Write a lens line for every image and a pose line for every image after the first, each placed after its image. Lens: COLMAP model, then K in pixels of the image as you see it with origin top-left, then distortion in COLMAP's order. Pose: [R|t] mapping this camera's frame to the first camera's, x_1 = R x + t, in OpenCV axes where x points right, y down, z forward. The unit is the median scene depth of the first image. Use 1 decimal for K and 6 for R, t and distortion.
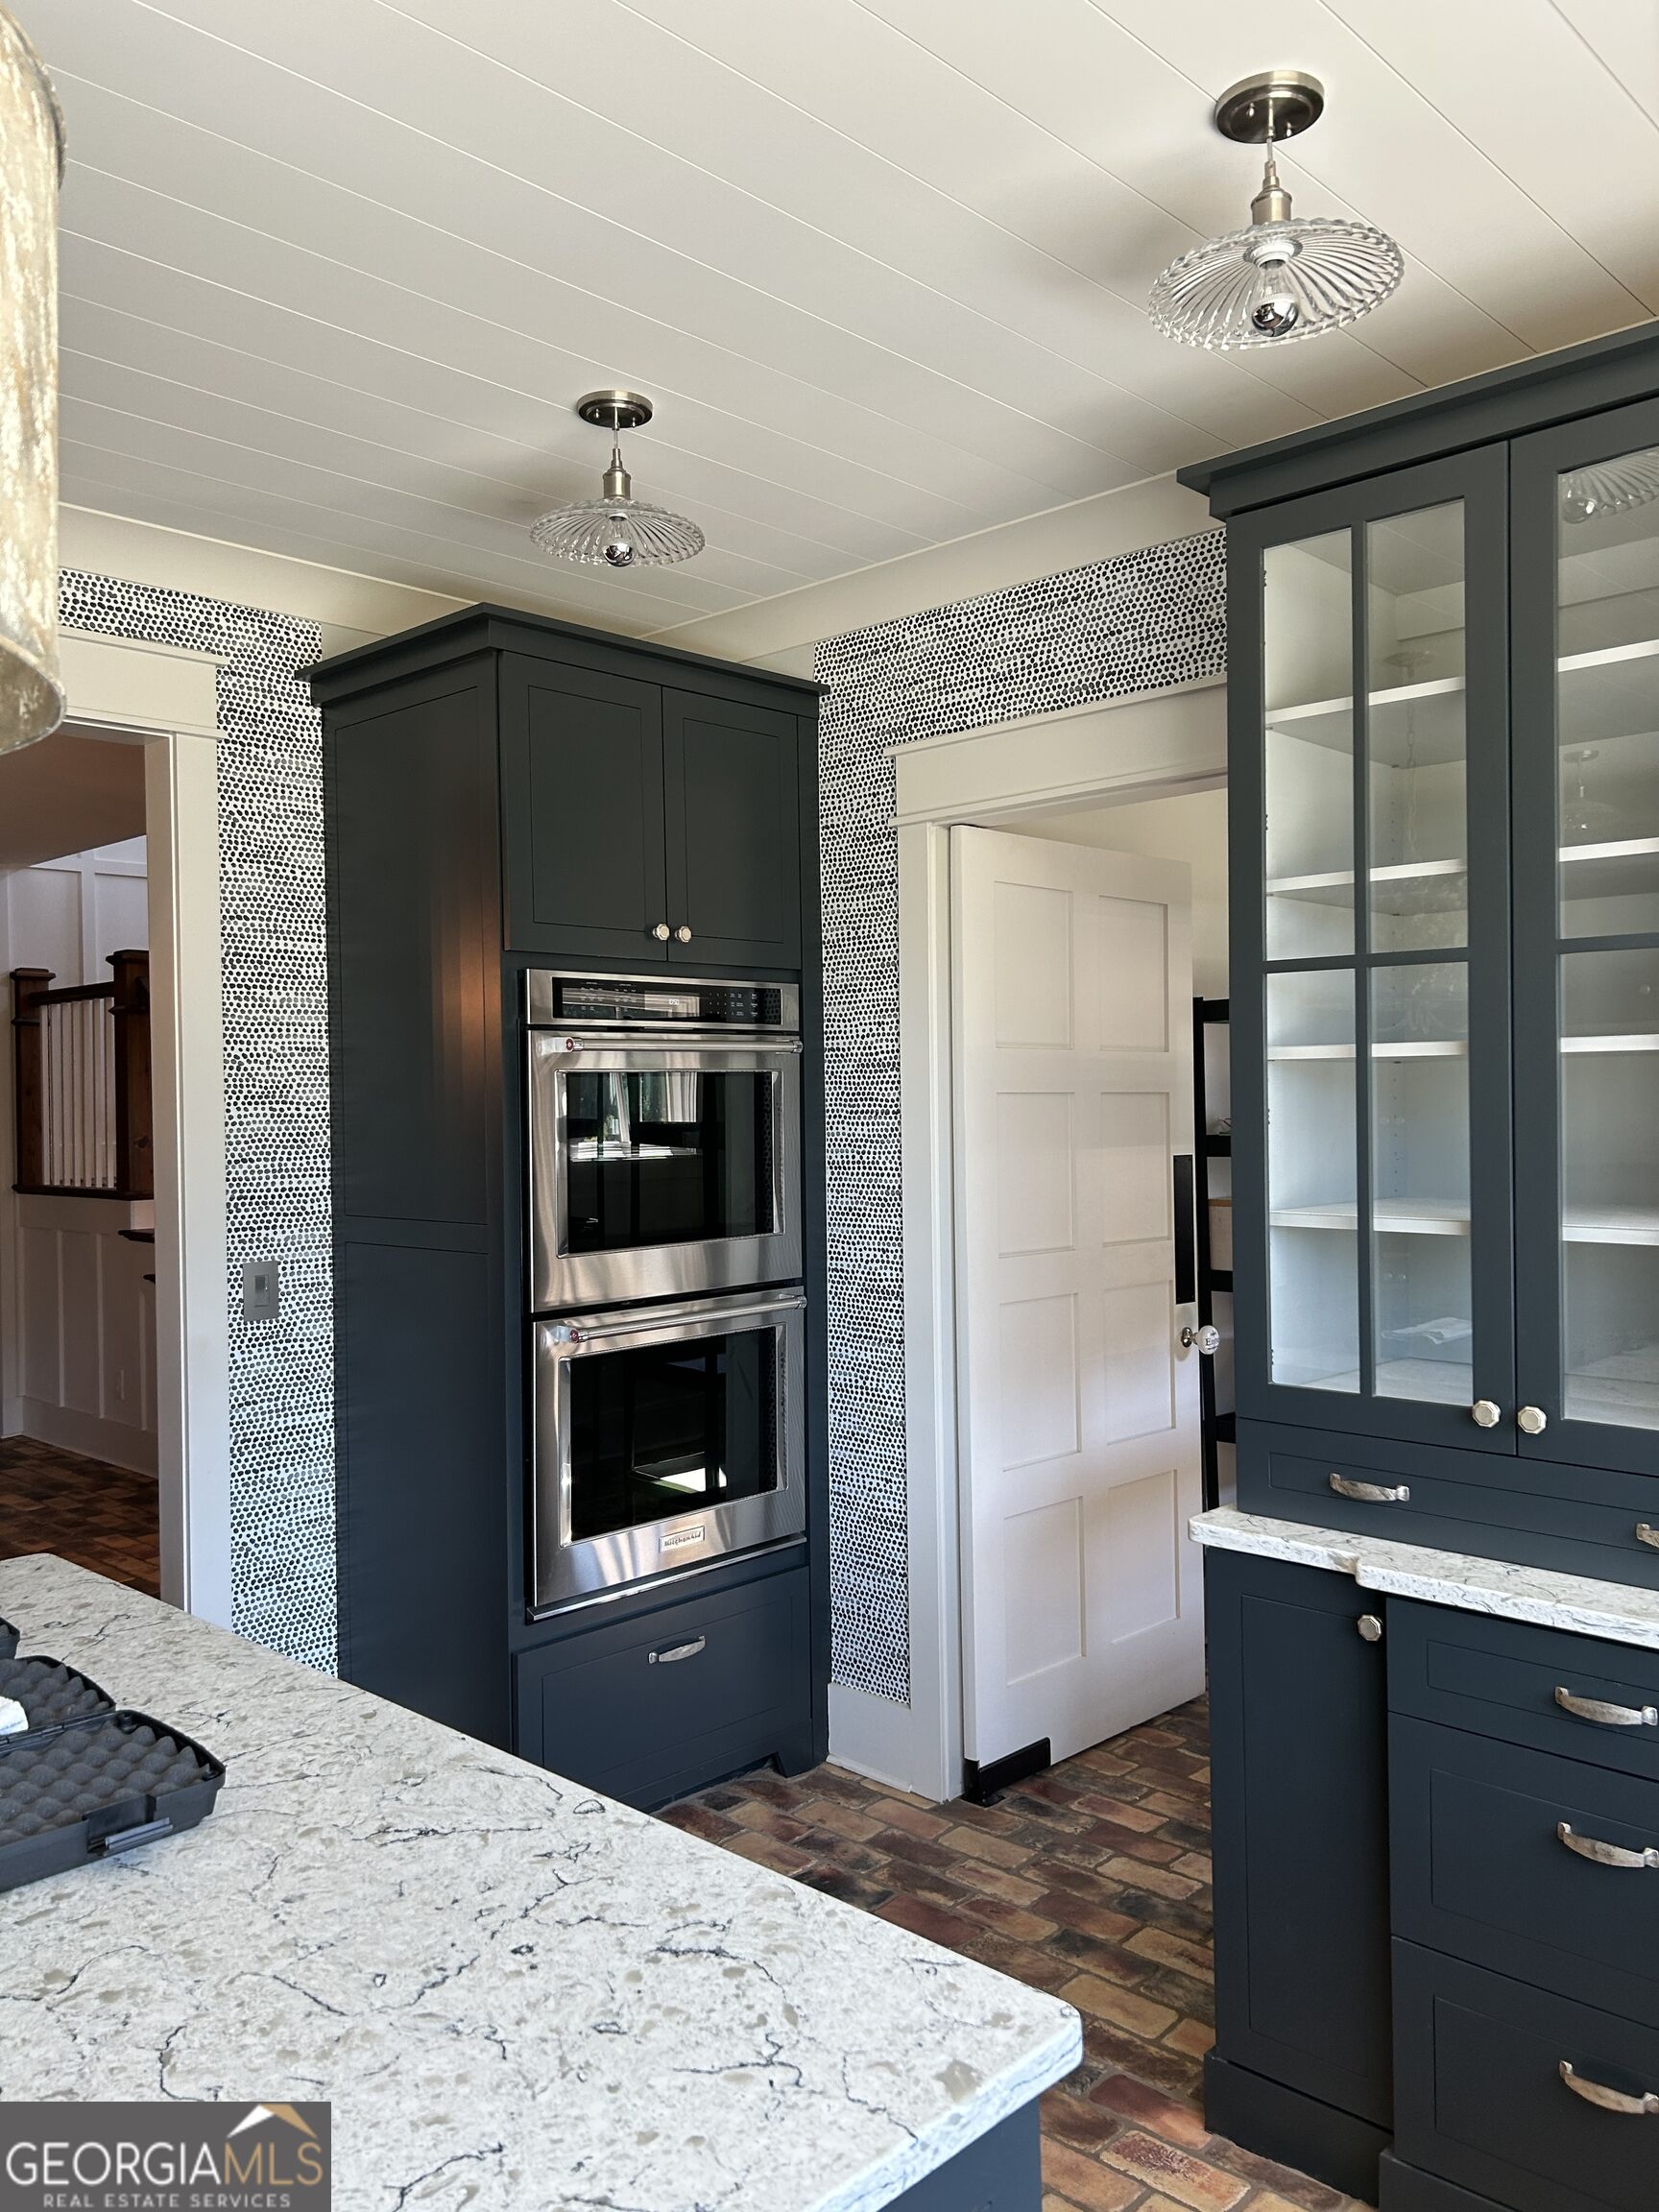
lens RADIAL K [[1665.4, 0, 836.5], [0, 1665.4, 1109.6], [0, 0, 1]] dist [0.052578, -0.060646]
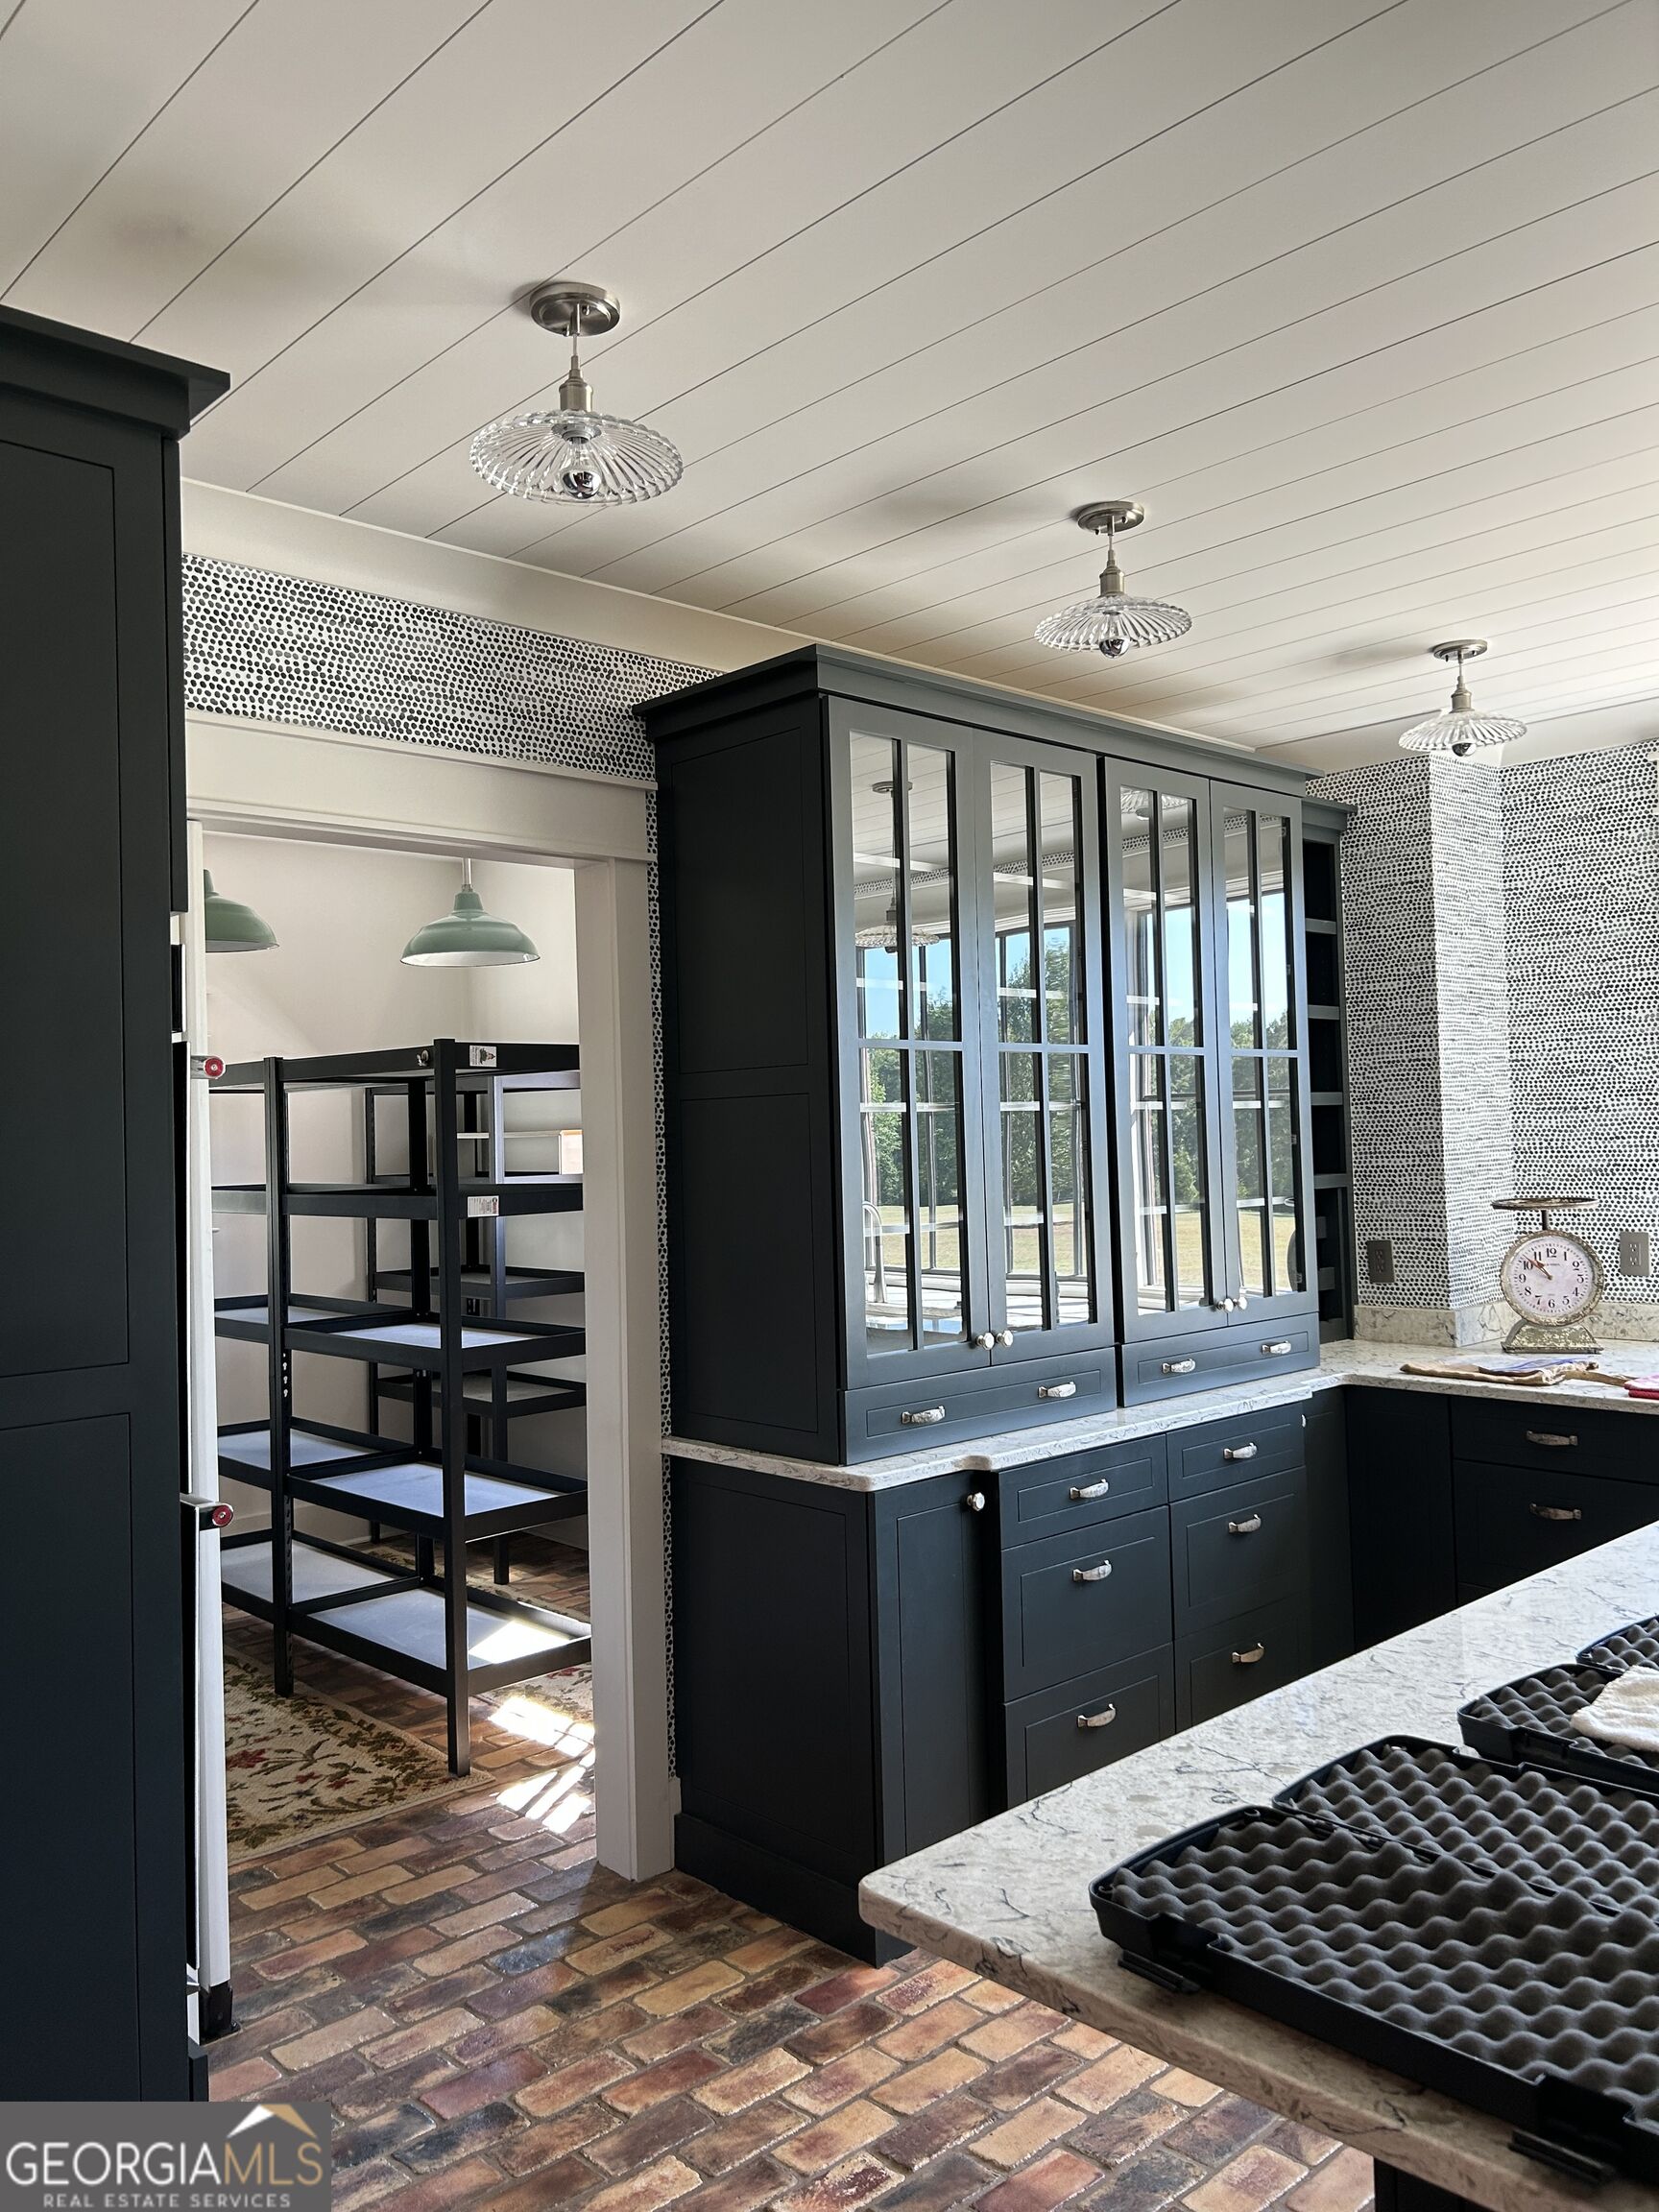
lens RADIAL K [[1678.5, 0, 826.6], [0, 1678.5, 1097.2], [0, 0, 1]] dist [0.044322, -0.046915]
pose [[0.052131, 0.036482, 0.997974, -0.841234], [0.033703, 0.998699, -0.038269, 0.006344], [-0.998071, 0.035630, 0.050834, 0.756410]]
